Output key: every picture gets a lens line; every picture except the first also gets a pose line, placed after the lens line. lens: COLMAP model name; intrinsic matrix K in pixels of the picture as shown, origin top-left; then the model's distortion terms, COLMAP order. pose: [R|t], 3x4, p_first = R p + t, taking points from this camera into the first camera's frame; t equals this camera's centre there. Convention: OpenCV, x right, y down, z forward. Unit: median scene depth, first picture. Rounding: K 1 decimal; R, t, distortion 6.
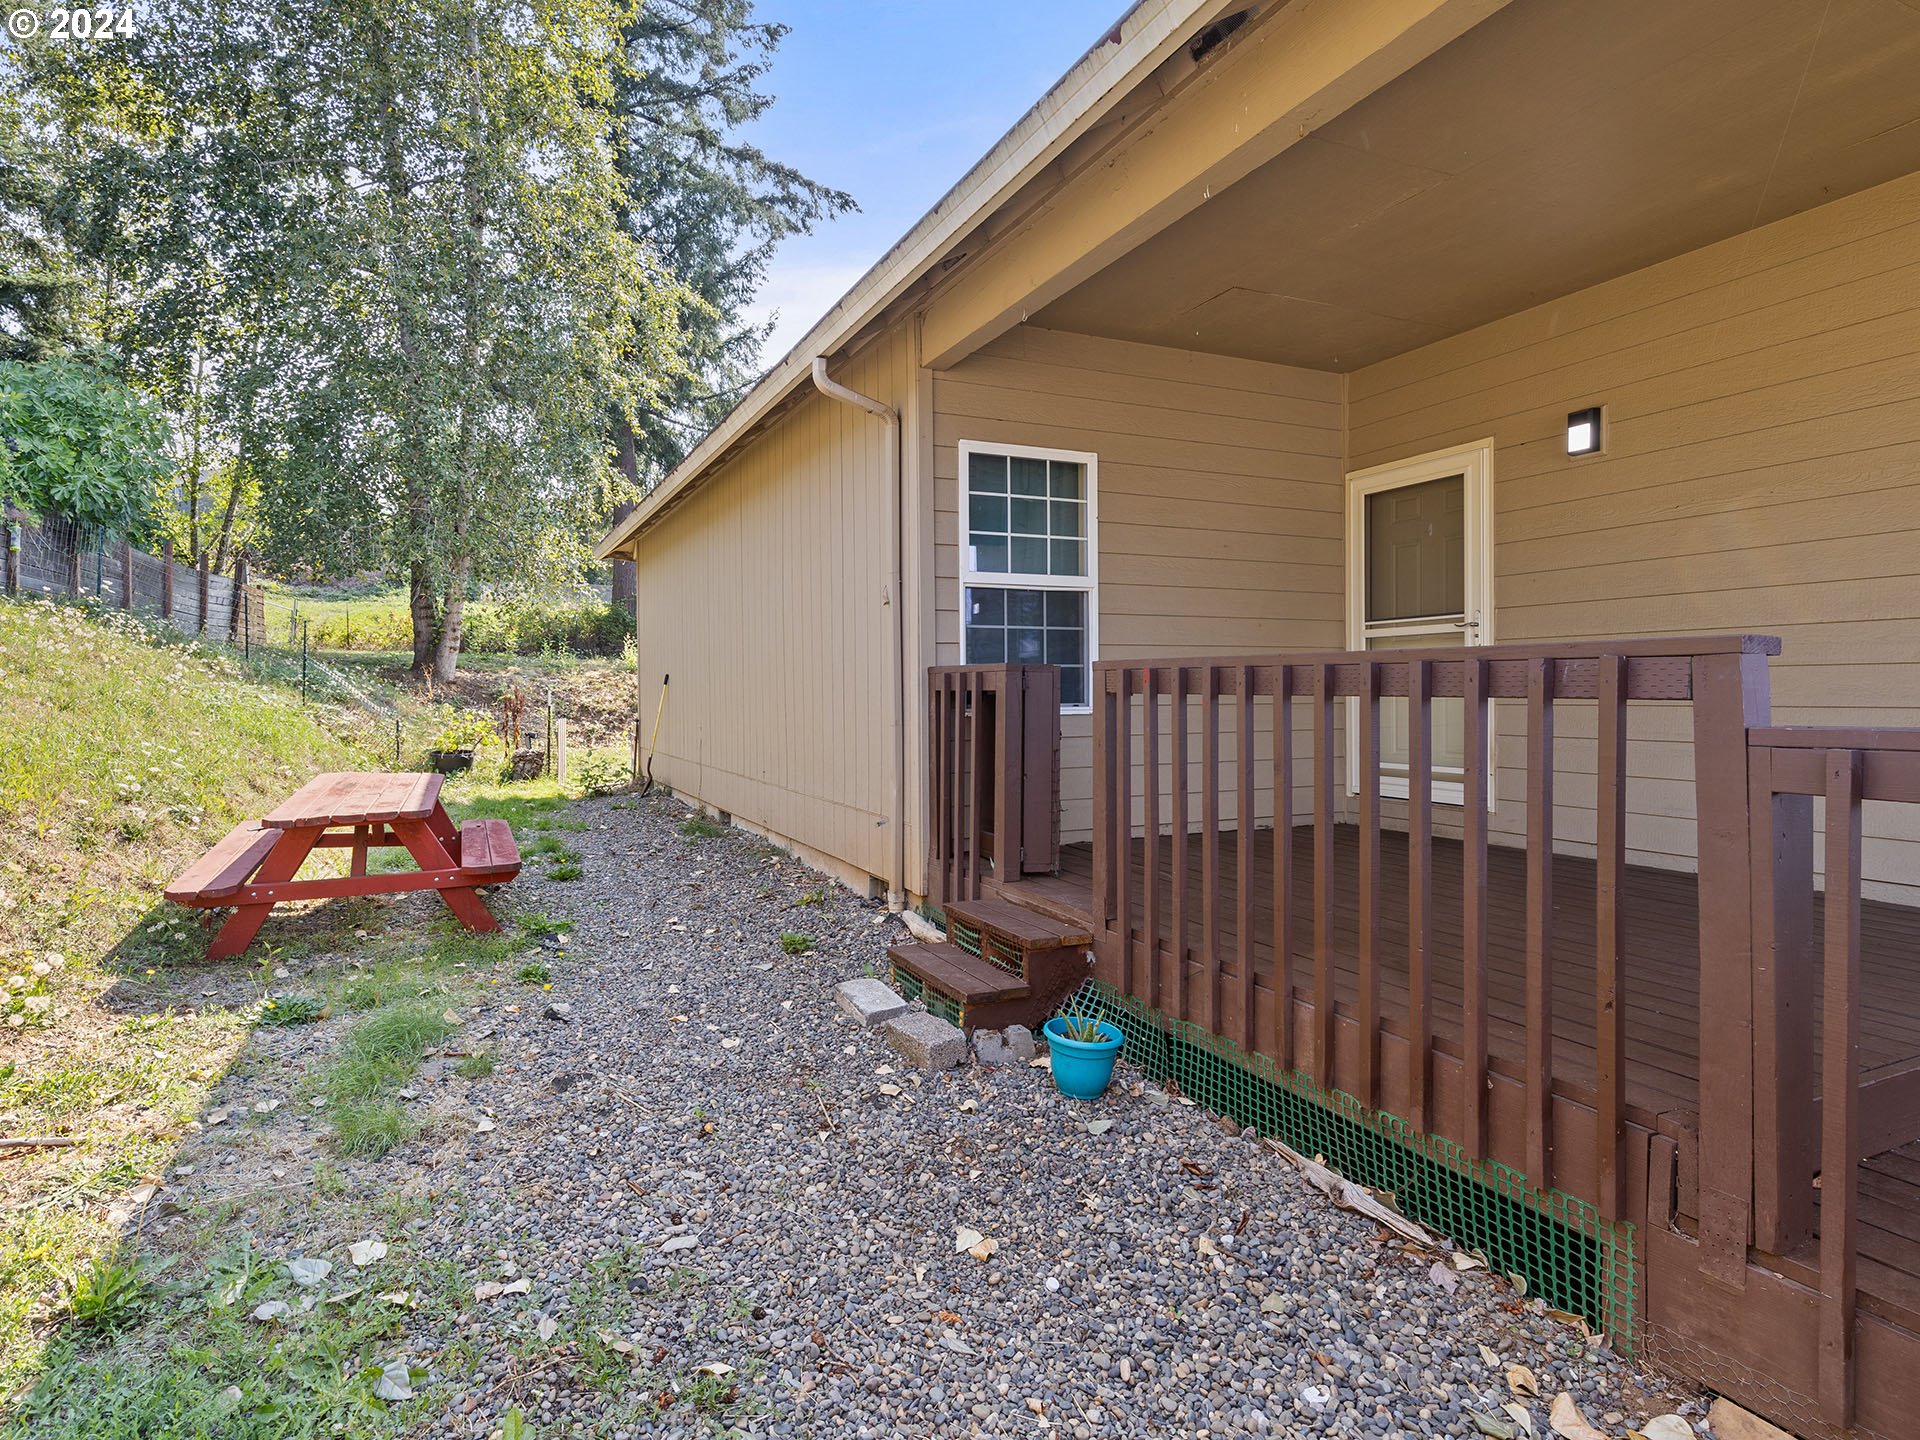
lens RADIAL K [[920.0, 0, 959.5], [0, 920.0, 679.4], [0, 0, 1]] dist [0.001400, -0.000062]
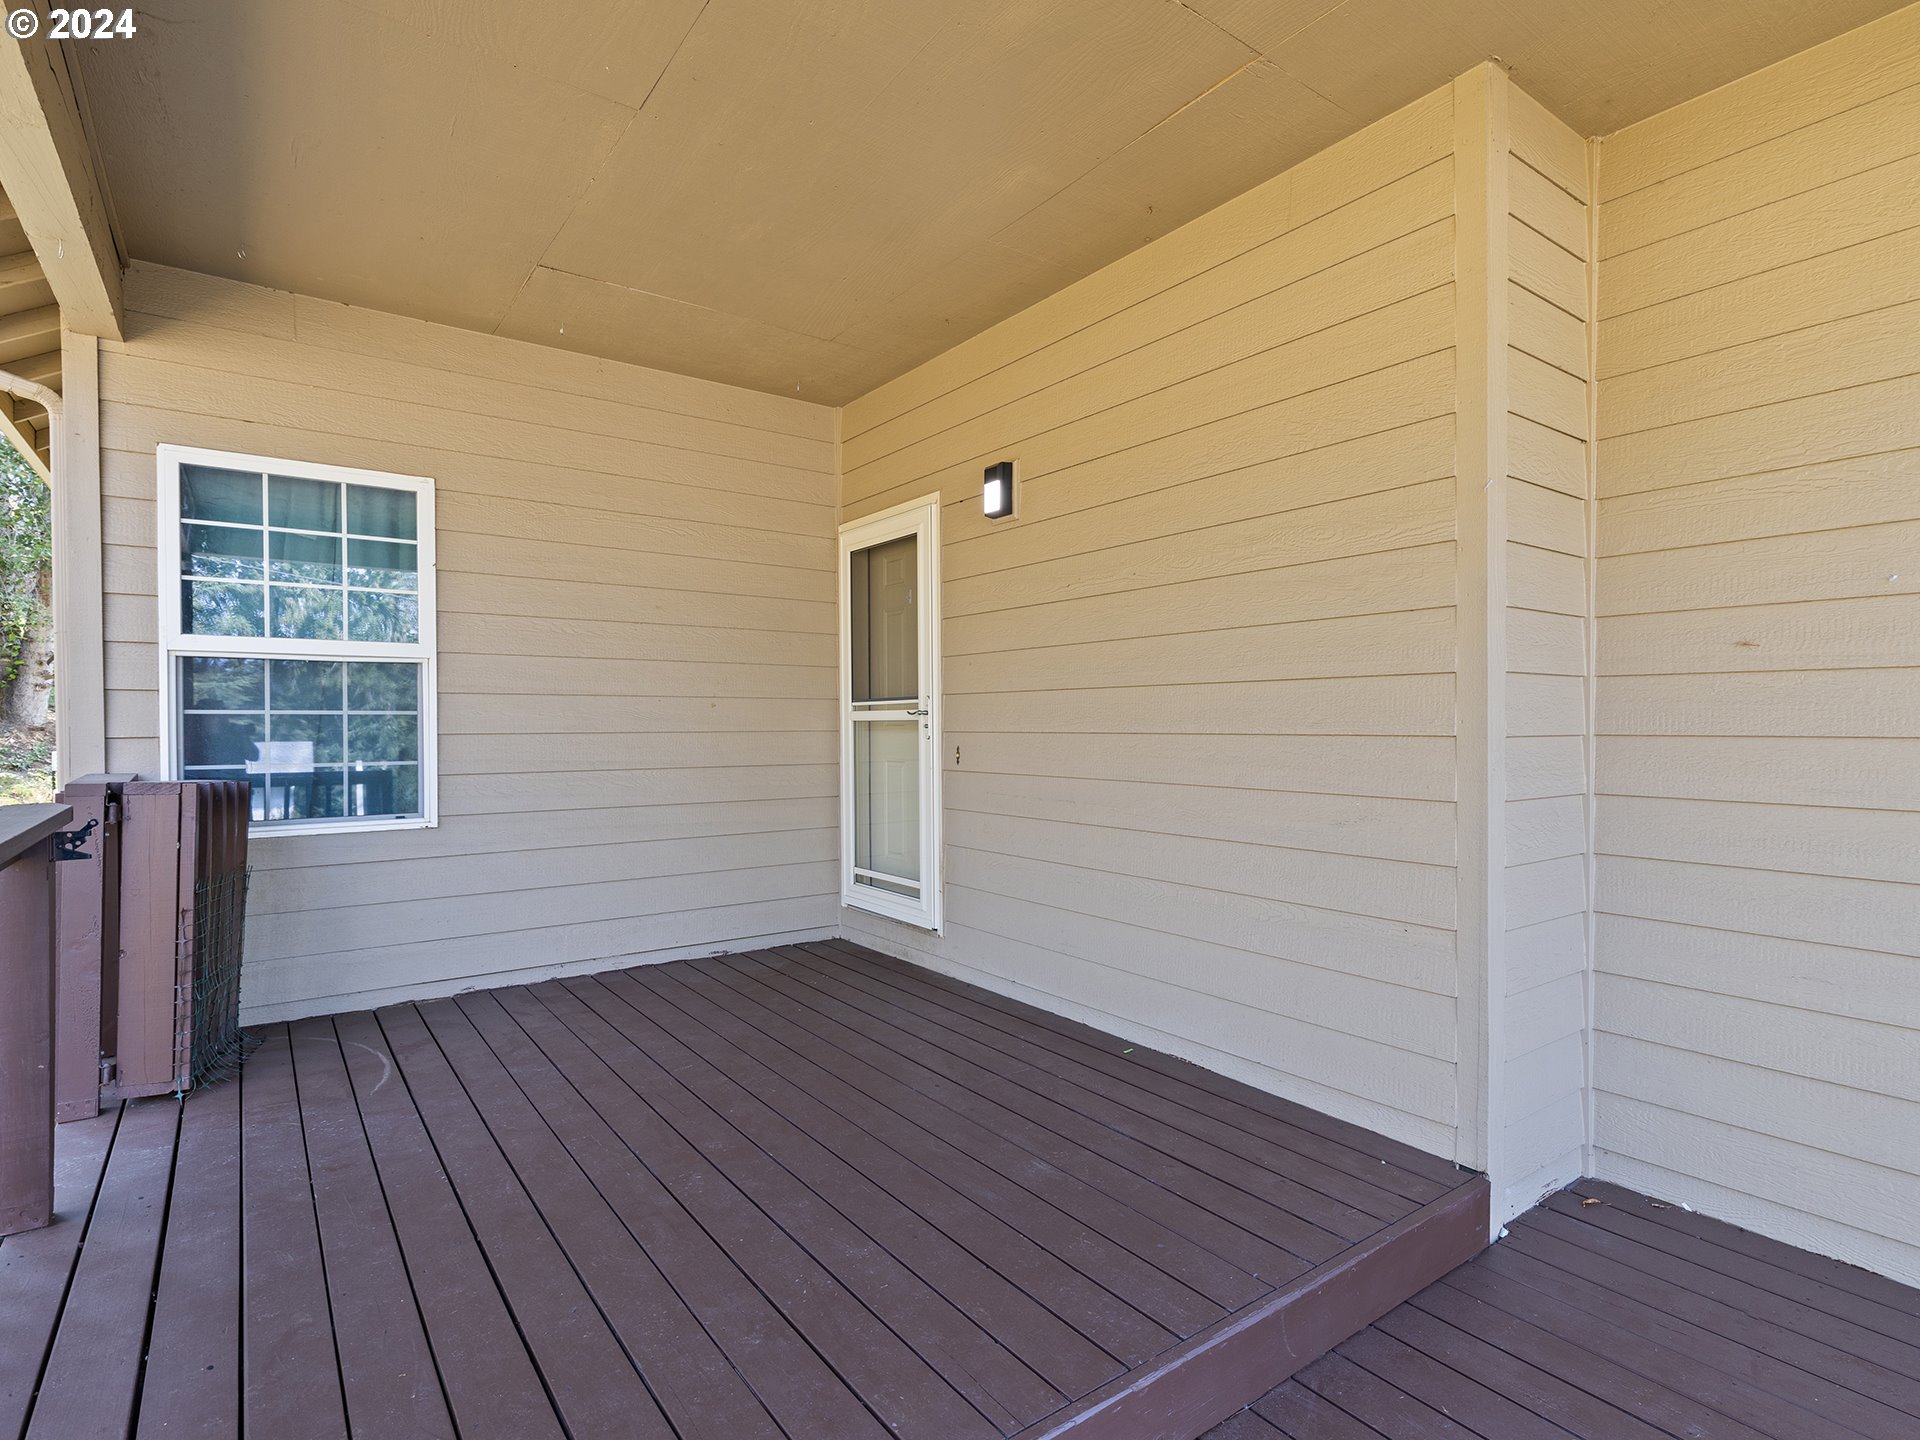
lens RADIAL K [[968.2, 0, 960.0], [0, 968.2, 720.0], [0, 0, 1]] dist [-0.002659, -0.000242]
pose [[0.967375, 0.005585, 0.253288, 0.364120], [-0.003559, 0.999958, -0.008457, -0.045334], [-0.253324, 0.007280, 0.967354, 0.135968]]
